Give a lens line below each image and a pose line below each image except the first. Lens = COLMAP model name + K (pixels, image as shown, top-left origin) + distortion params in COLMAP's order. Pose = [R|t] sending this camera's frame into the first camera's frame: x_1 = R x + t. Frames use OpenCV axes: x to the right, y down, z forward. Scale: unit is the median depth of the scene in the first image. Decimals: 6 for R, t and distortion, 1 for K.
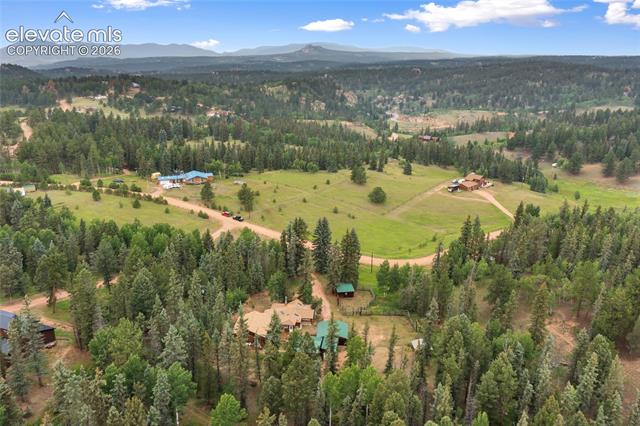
lens RADIAL K [[508.5, 0, 320.0], [0, 508.5, 213.0], [0, 0, 1]] dist [-0.014559, -0.005583]
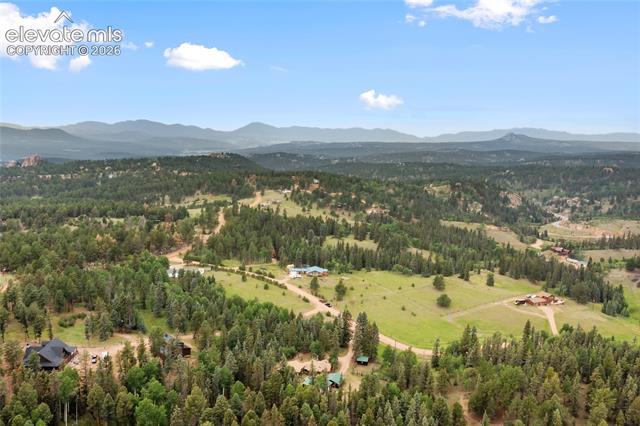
lens RADIAL K [[508.5, 0, 320.0], [0, 508.5, 213.0], [0, 0, 1]] dist [-0.014559, -0.005583]
pose [[0.932512, 0.062855, -0.355628, 0.228760], [-0.120537, 0.982439, -0.142426, -0.027024], [0.340430, 0.175680, 0.923712, -0.280323]]
